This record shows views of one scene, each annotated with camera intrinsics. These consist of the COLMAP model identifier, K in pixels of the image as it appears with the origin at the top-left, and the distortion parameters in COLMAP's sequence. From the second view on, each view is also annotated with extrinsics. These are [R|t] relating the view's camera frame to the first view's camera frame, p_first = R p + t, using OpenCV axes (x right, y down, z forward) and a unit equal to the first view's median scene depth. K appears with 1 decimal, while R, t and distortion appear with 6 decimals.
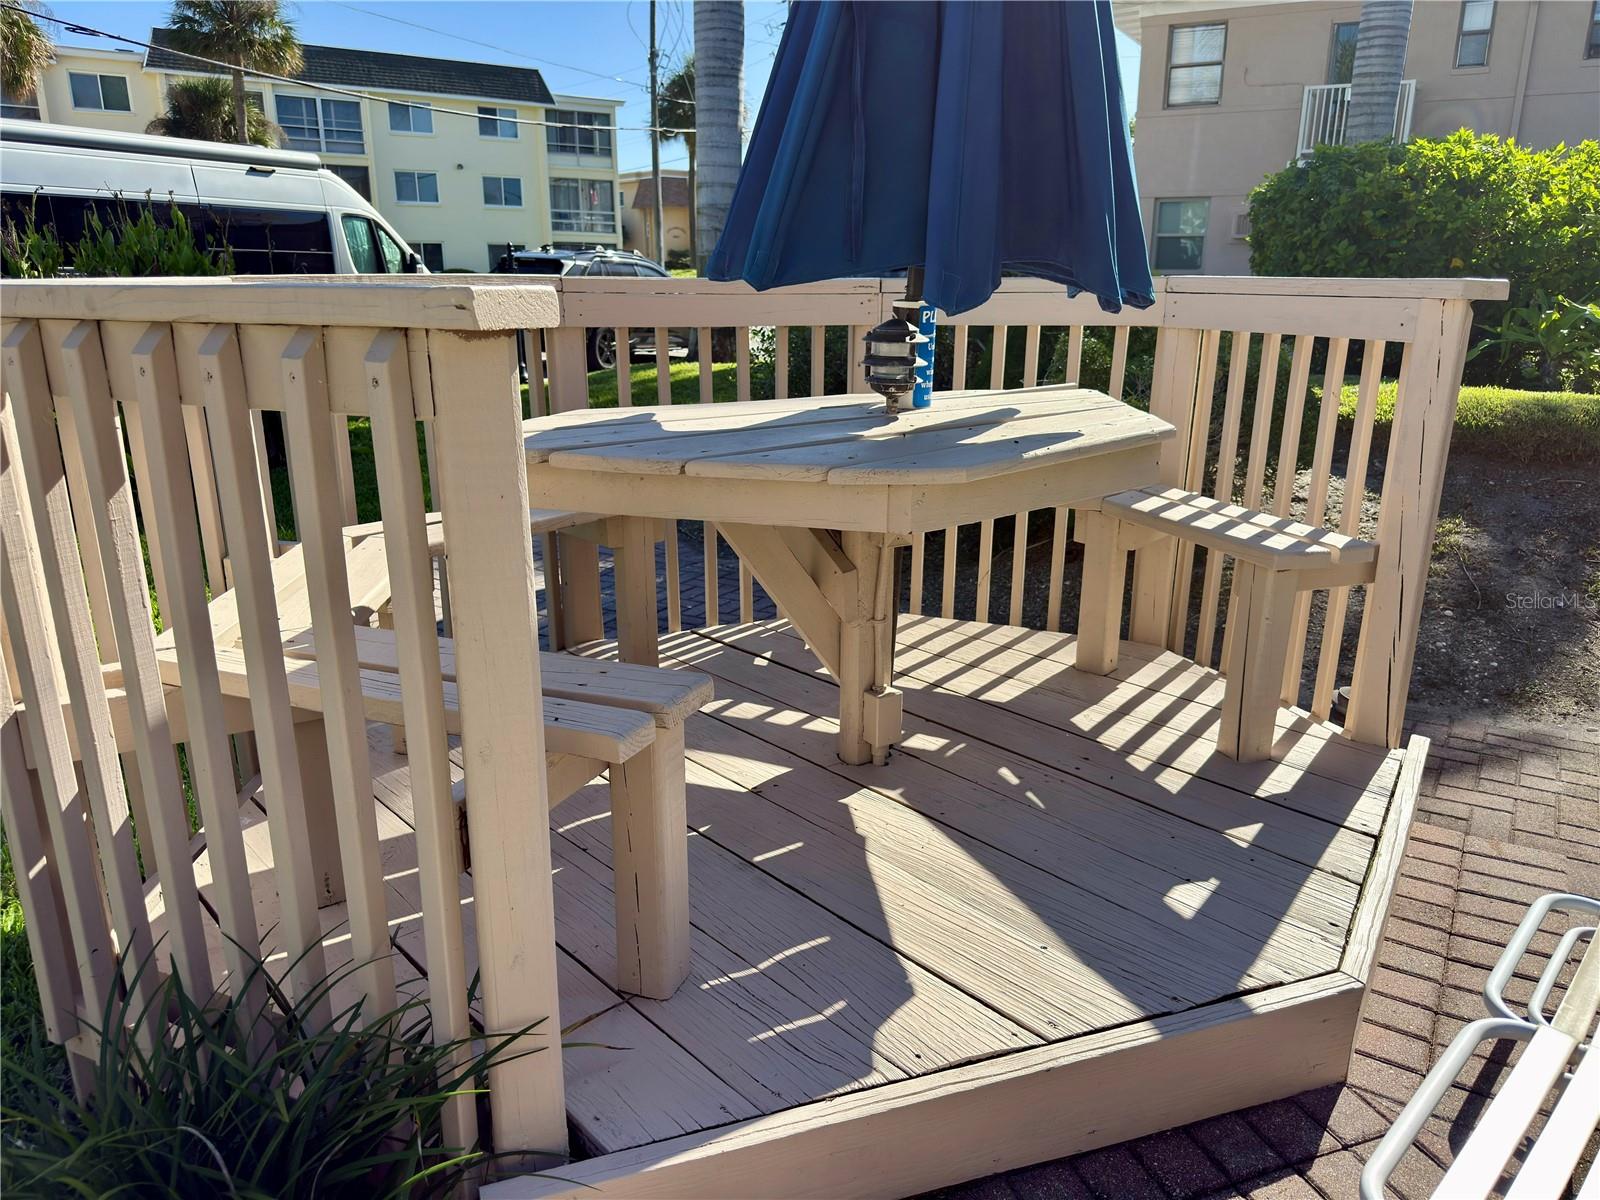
lens RADIAL K [[1115.8, 0, 800.0], [0, 1115.8, 600.0], [0, 0, 1]] dist [0.030919, 0.000025]
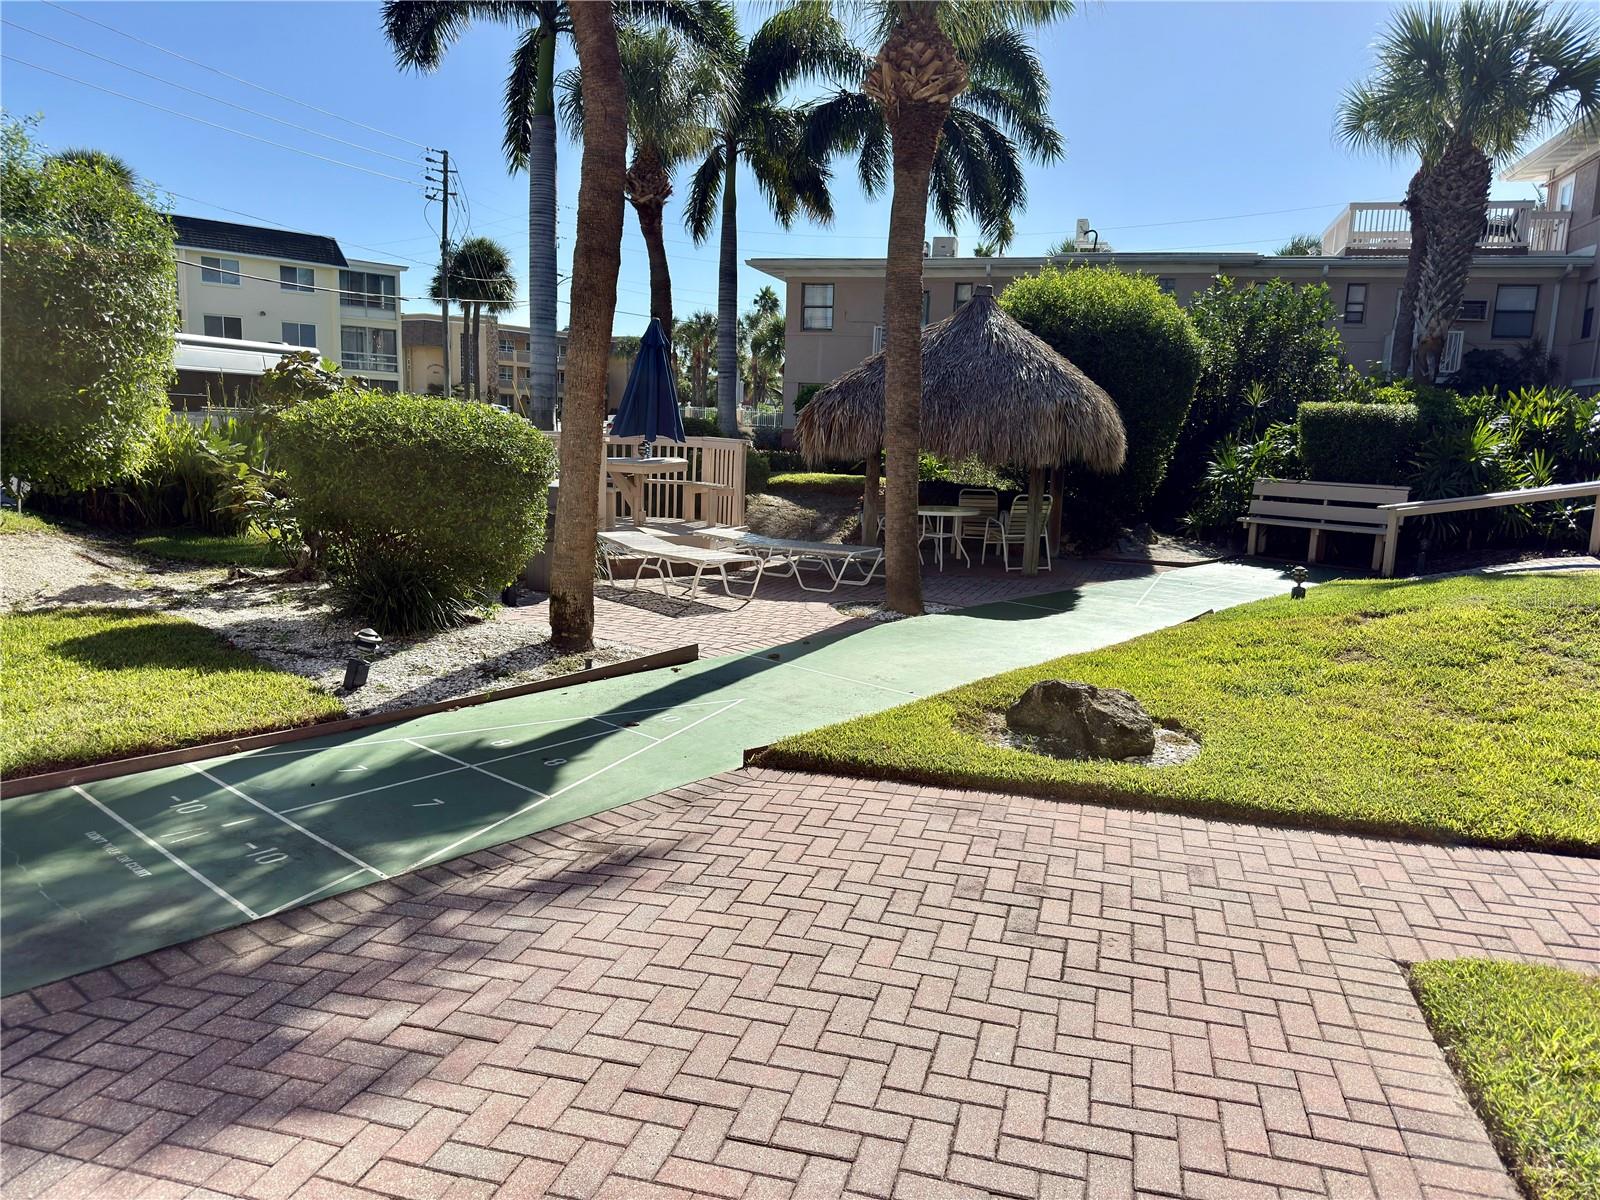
lens RADIAL K [[1115.8, 0, 800.0], [0, 1115.8, 600.0], [0, 0, 1]] dist [0.030919, 0.000025]
pose [[0.974394, -0.001192, 0.224843, -0.019863], [0.027319, 0.993205, -0.113126, 0.057859], [-0.223180, 0.116372, 0.967806, -0.220272]]
